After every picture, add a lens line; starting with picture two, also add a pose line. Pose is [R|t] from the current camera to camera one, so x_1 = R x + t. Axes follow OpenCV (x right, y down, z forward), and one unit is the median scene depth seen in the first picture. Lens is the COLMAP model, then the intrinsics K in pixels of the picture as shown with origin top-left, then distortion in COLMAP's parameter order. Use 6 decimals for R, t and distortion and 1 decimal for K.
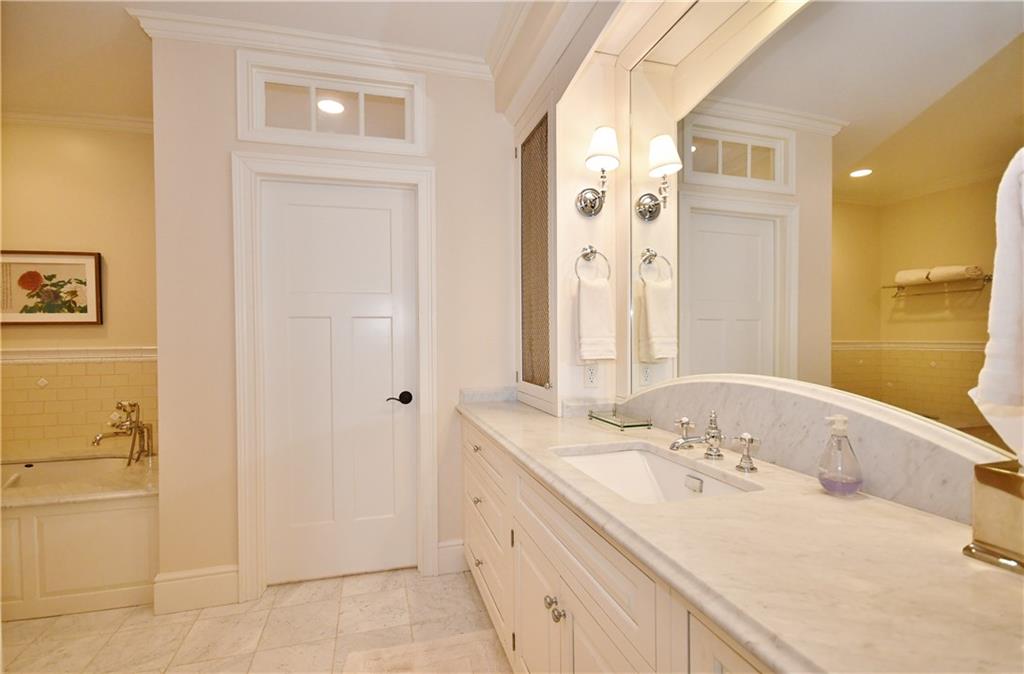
lens RADIAL K [[468.4, 0, 517.0], [0, 468.4, 354.8], [0, 0, 1]] dist [0.002259, 0.000323]
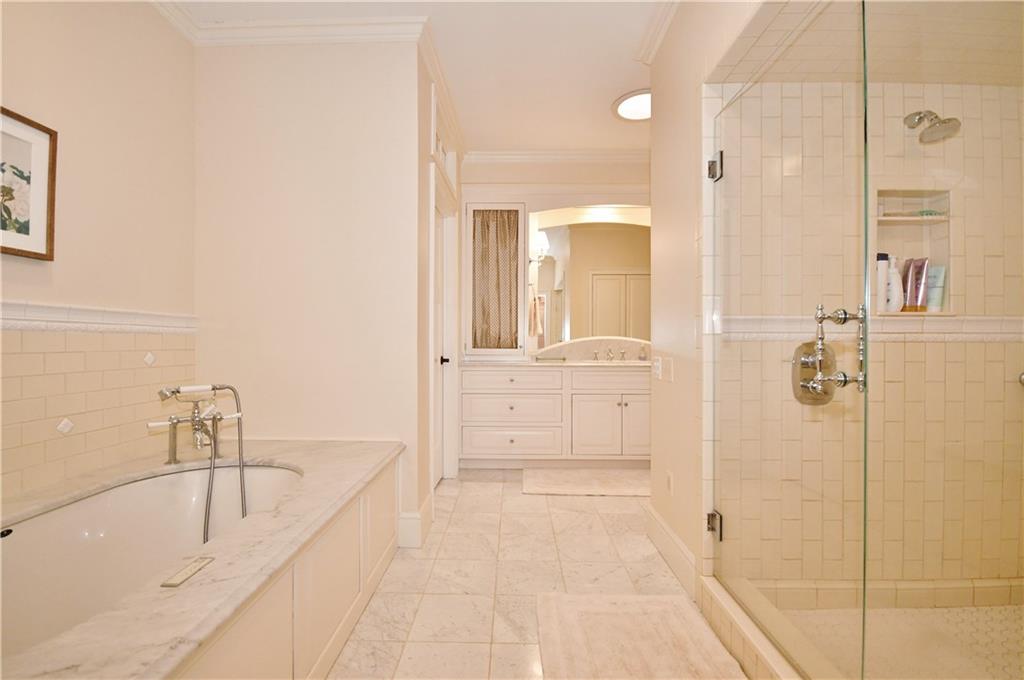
lens RADIAL K [[456.9, 0, 512.5], [0, 456.9, 338.0], [0, 0, 1]] dist [-0.001025, -0.000201]
pose [[0.289603, 0.002275, 0.957144, -1.254193], [-0.000974, 0.999997, -0.002082, 0.028016], [-0.957146, -0.000330, 0.289605, 0.326839]]
